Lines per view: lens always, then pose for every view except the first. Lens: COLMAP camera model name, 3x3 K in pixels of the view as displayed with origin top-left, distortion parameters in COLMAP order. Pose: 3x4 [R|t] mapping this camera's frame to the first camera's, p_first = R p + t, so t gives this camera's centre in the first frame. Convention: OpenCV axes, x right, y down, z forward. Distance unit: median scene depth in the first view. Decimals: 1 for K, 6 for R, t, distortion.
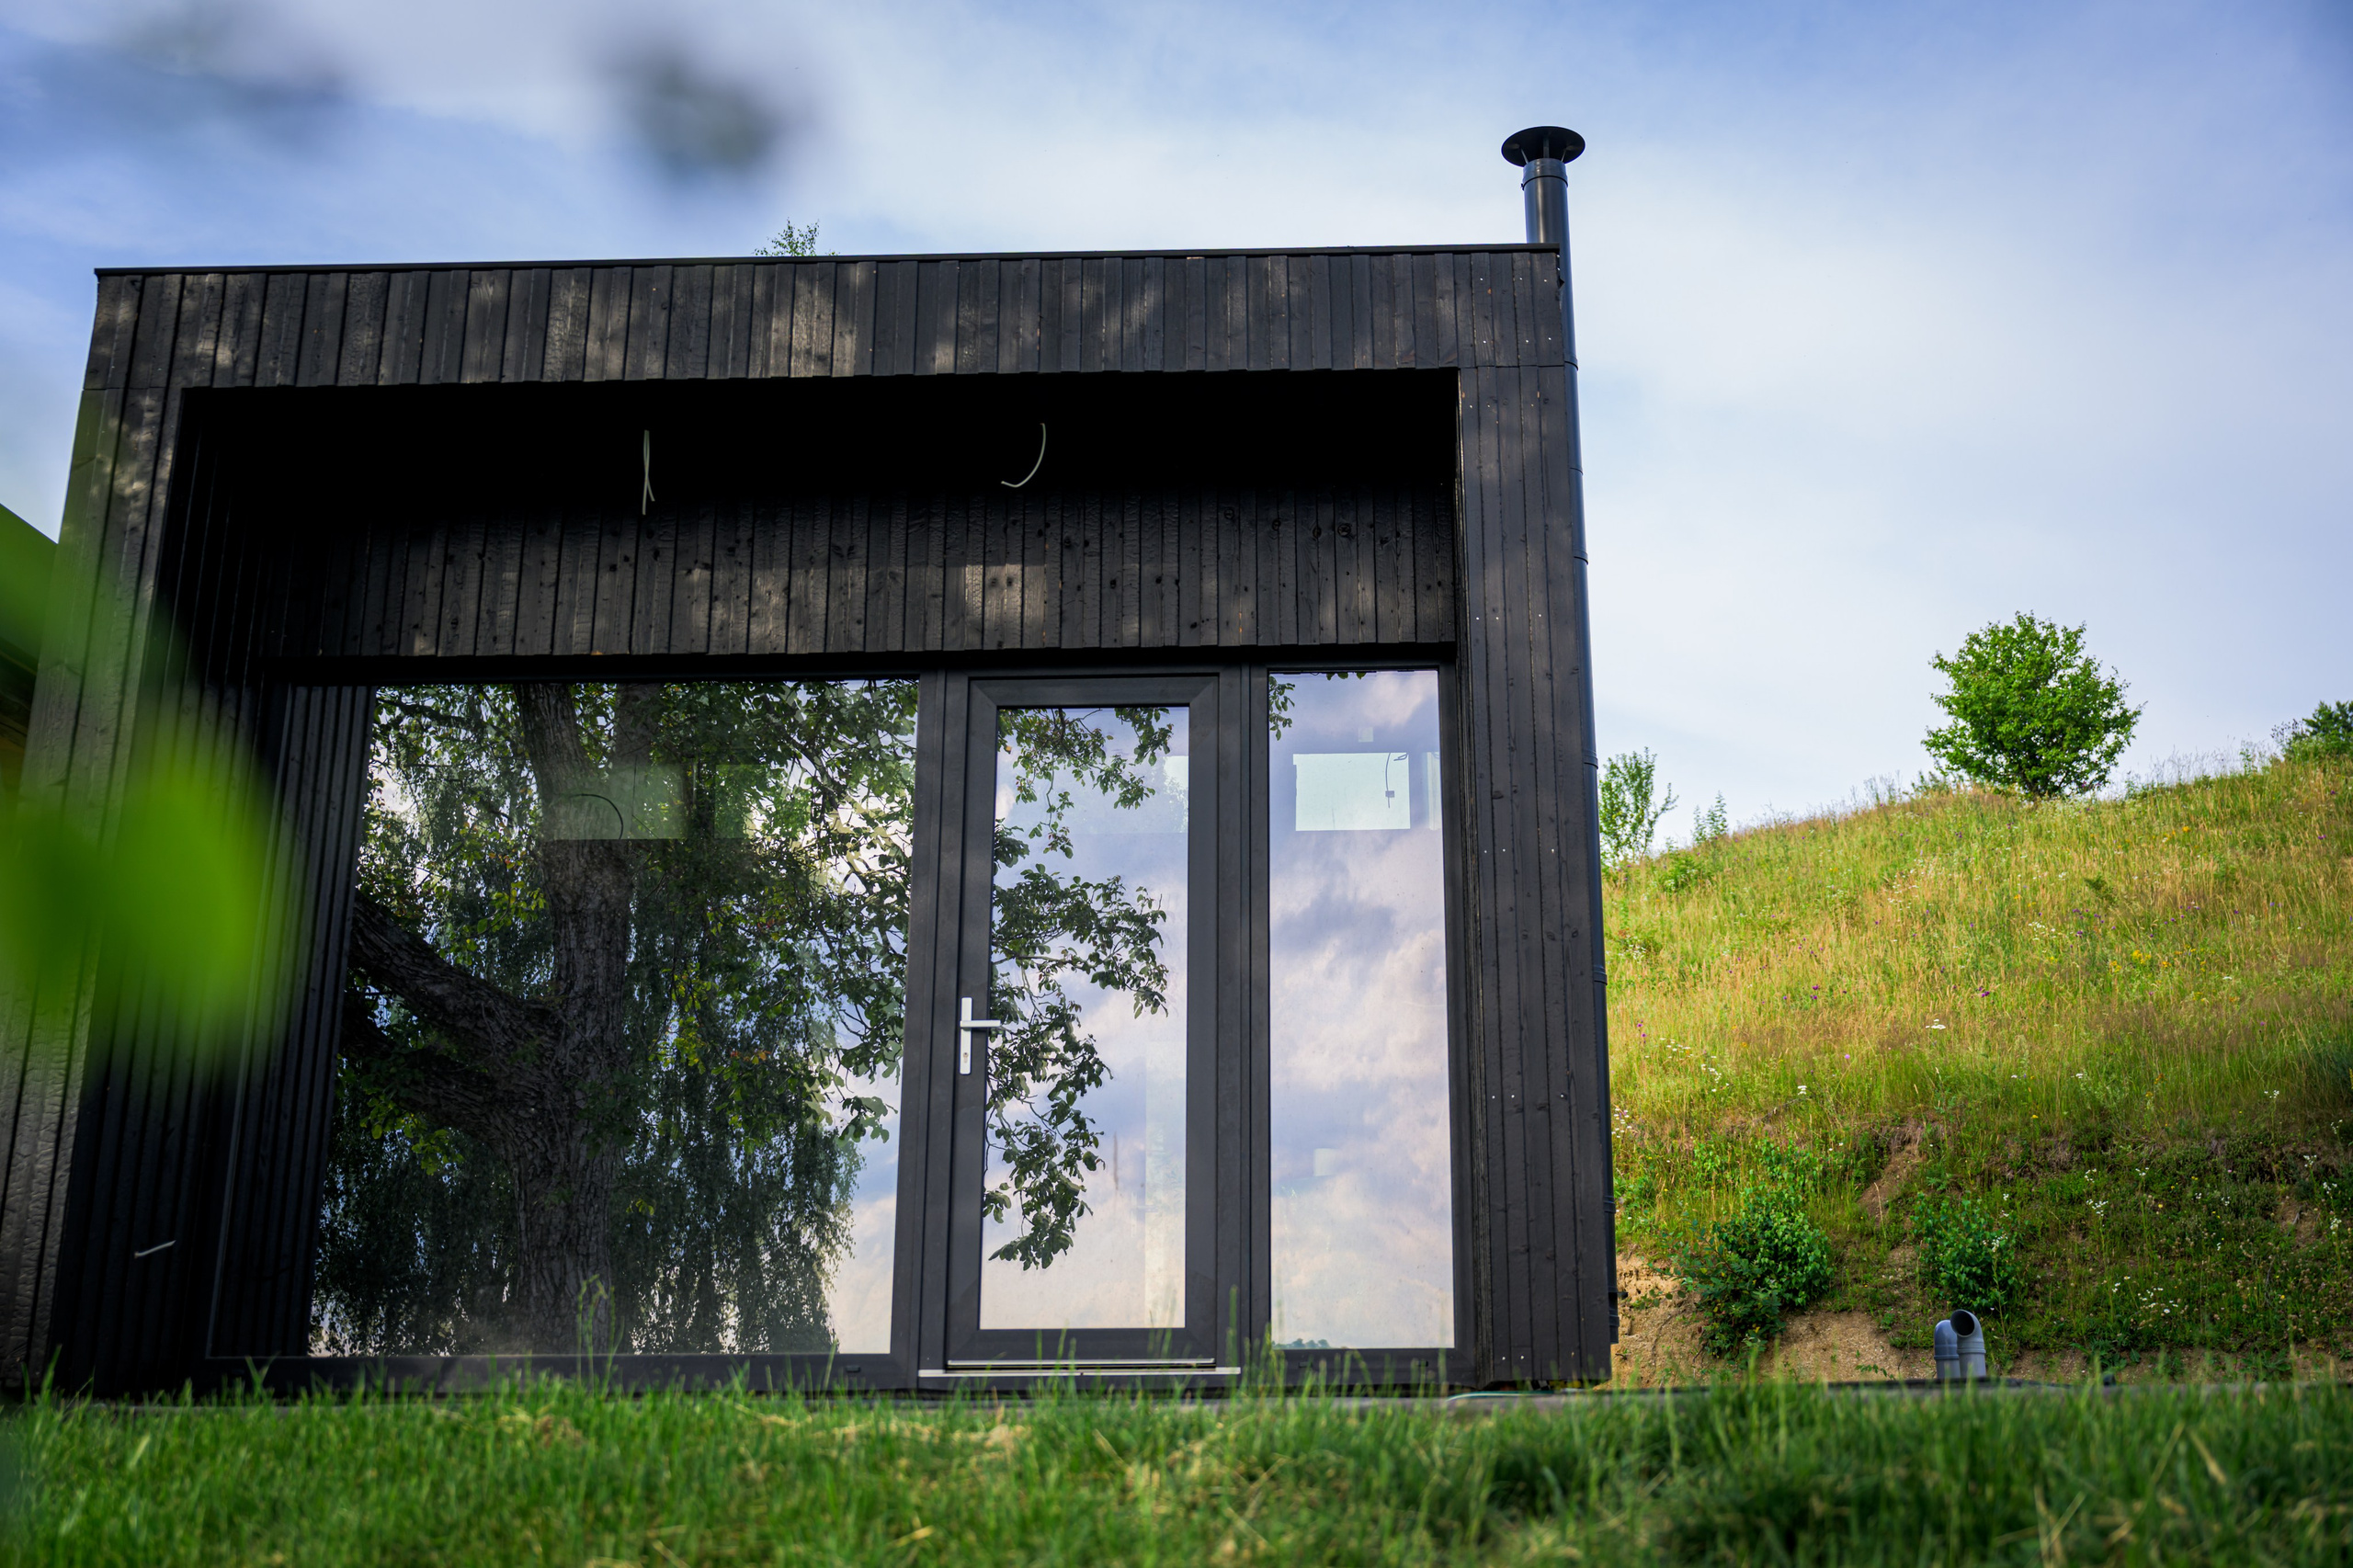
lens RADIAL K [[2489.5, 0, 1260.9], [0, 2489.5, 617.0], [0, 0, 1]] dist [-0.001941, -0.000975]
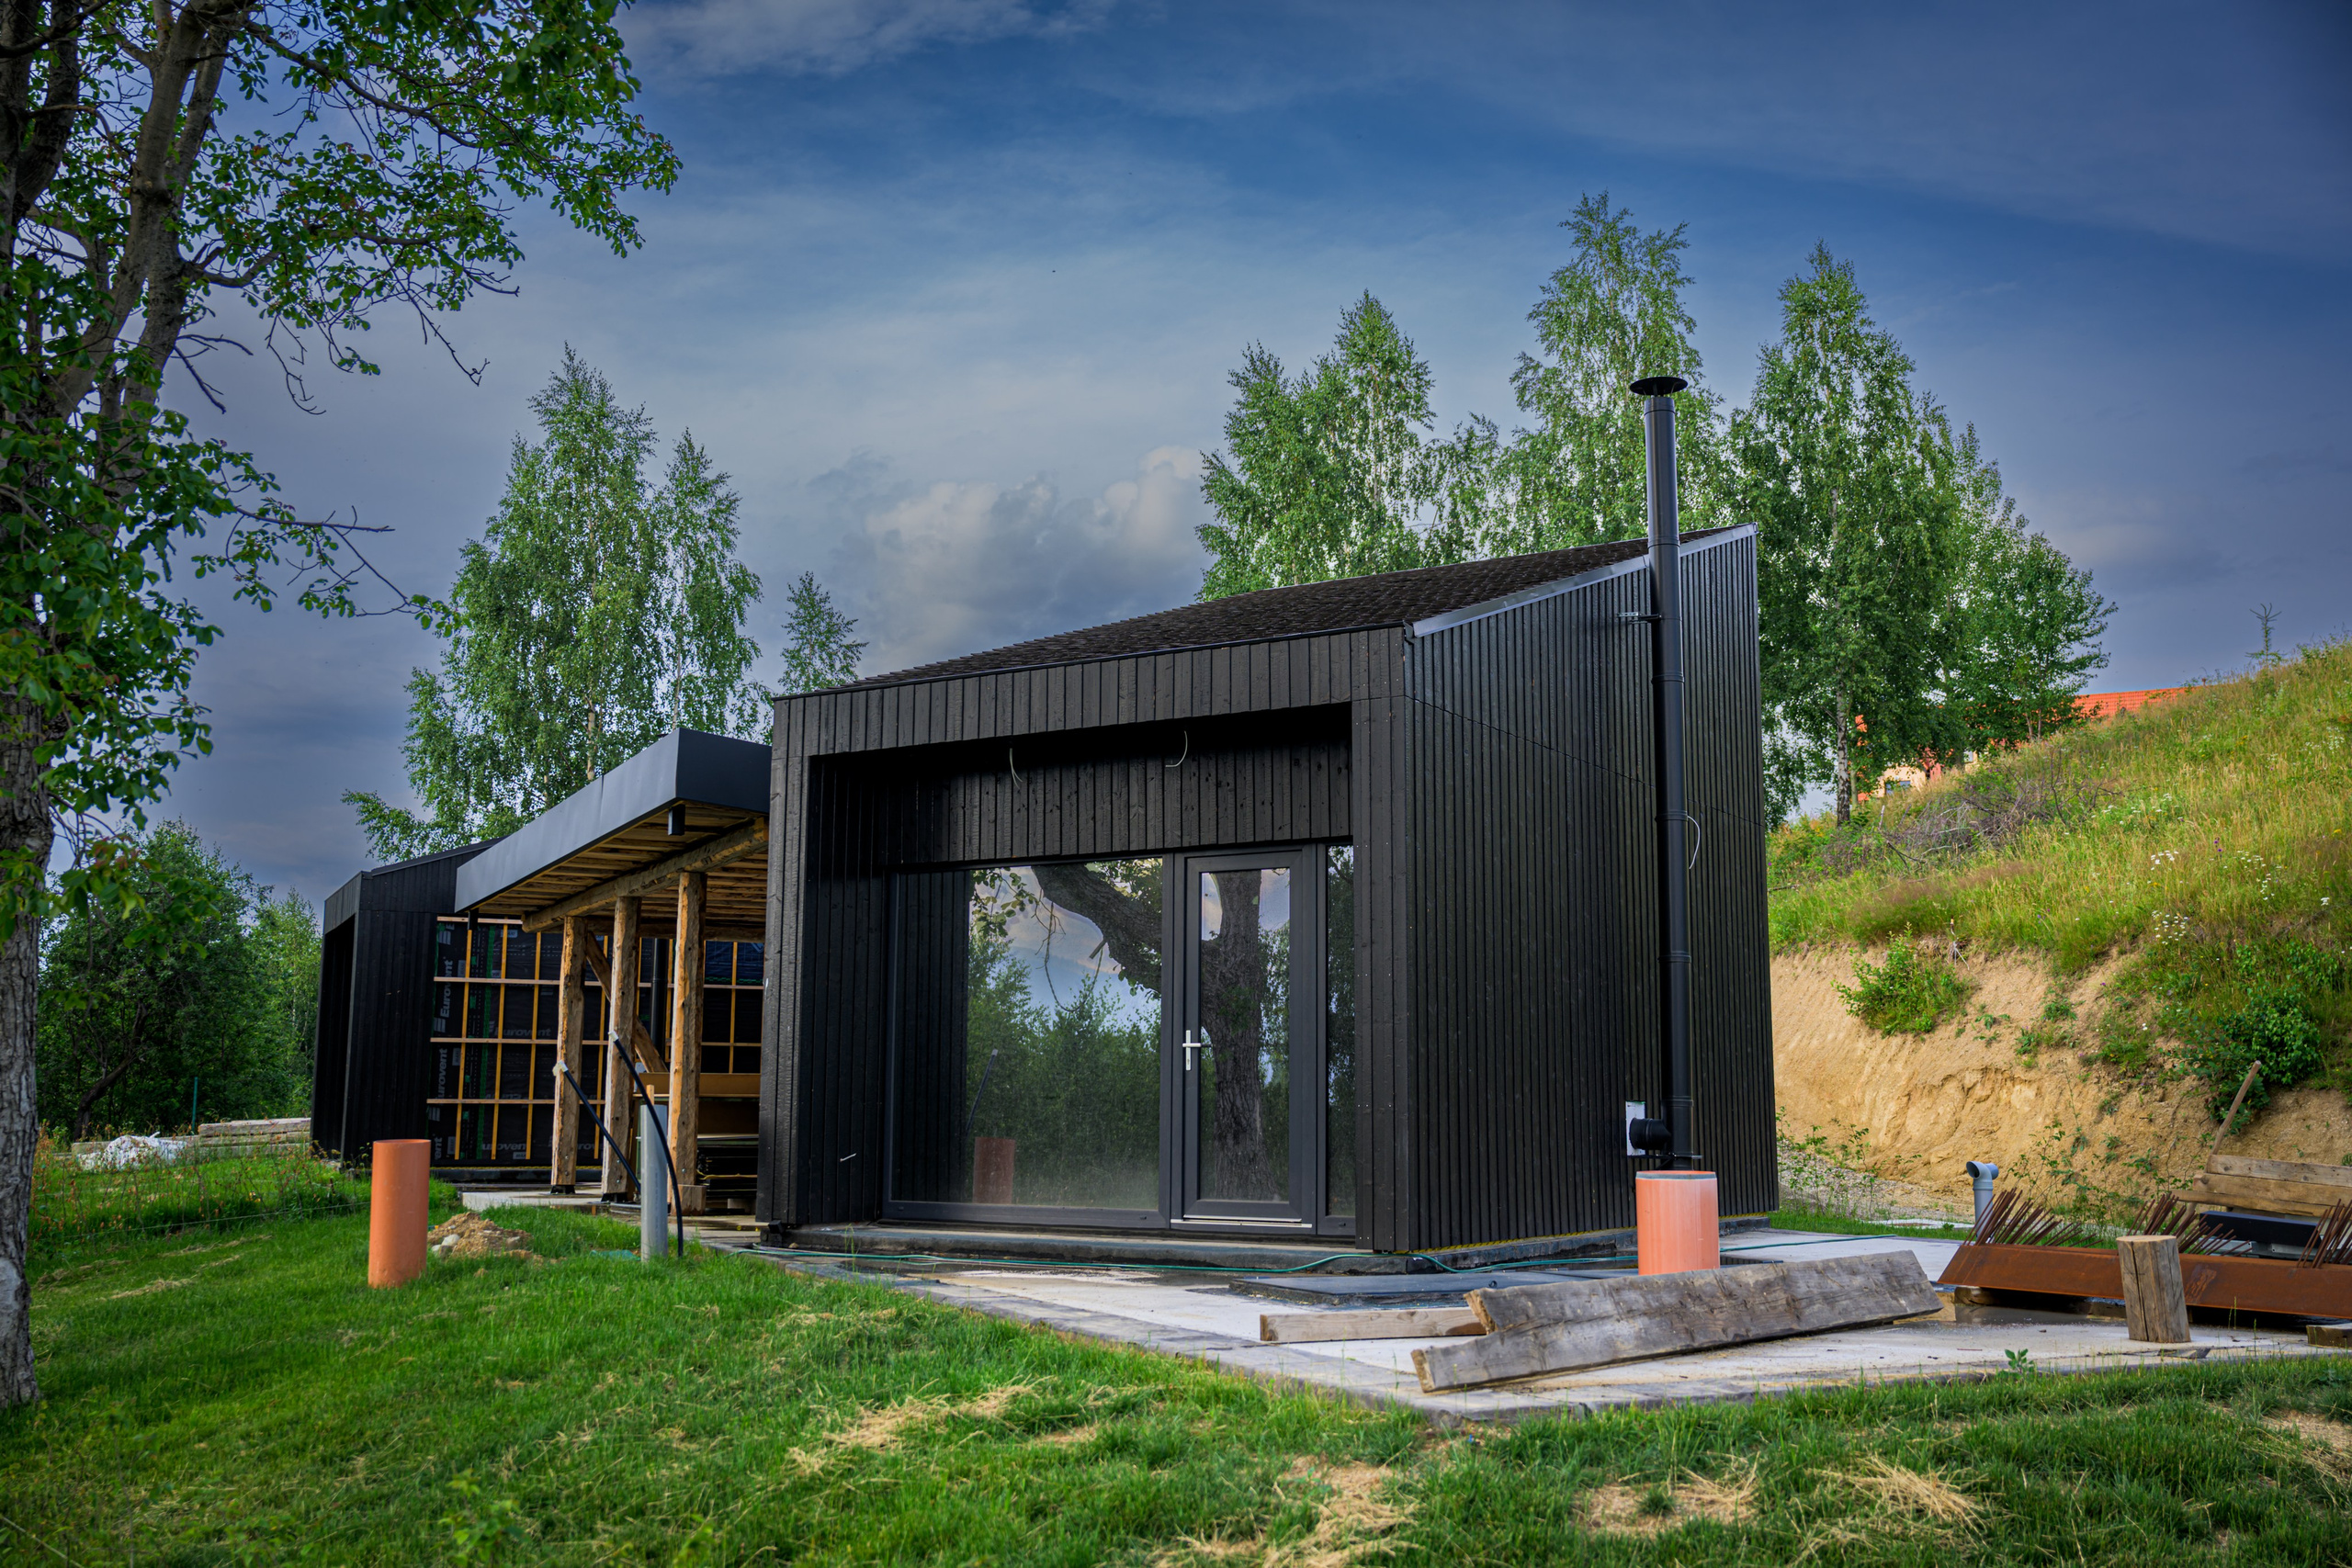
lens RADIAL K [[2222.7, 0, 1176.5], [0, 2222.7, 734.8], [0, 0, 1]] dist [0.087136, -0.361615]
pose [[0.864970, -0.071768, -0.496665, 0.286256], [0.153169, 0.980249, 0.125106, -0.110905], [0.477876, -0.184287, 0.858879, -0.169593]]
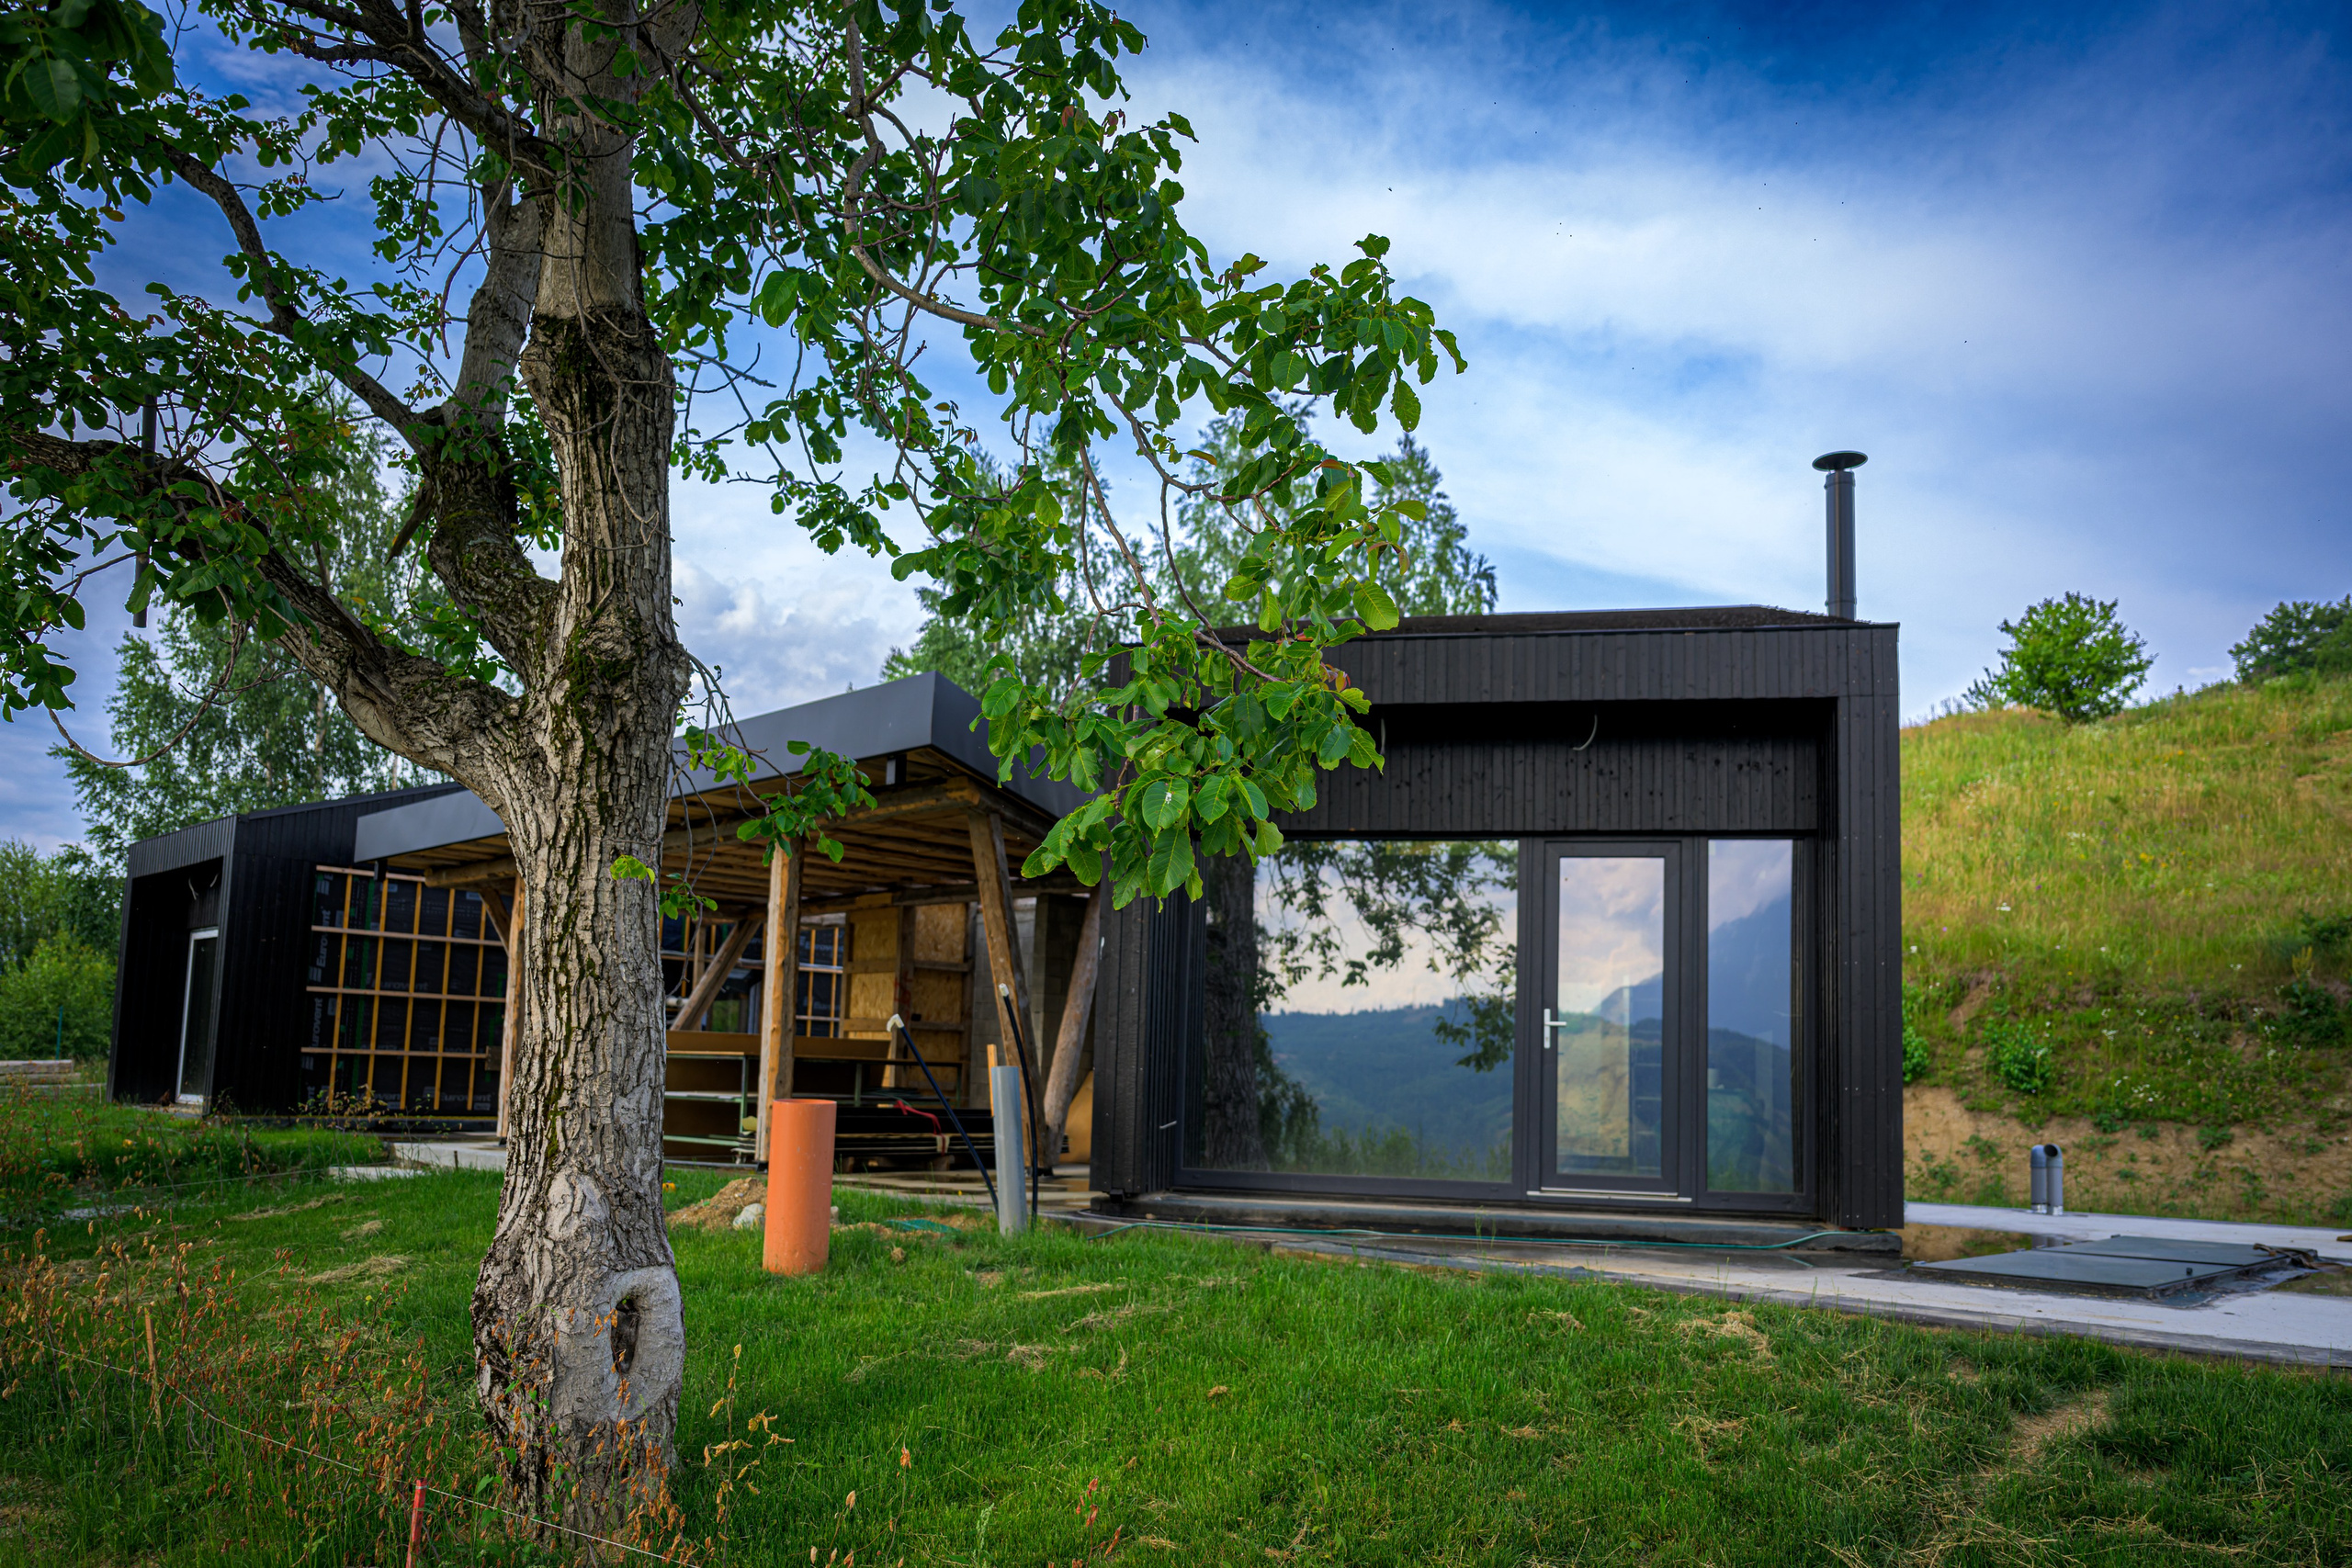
lens RADIAL K [[1635.1, 0, 1182.3], [0, 1635.1, 916.1], [0, 0, 1]] dist [0.005146, 0.001604]
pose [[0.984241, 0.018156, -0.175896, -0.067667], [0.021571, 0.974958, 0.221341, -0.081581], [0.175510, -0.221647, 0.959202, -0.106031]]
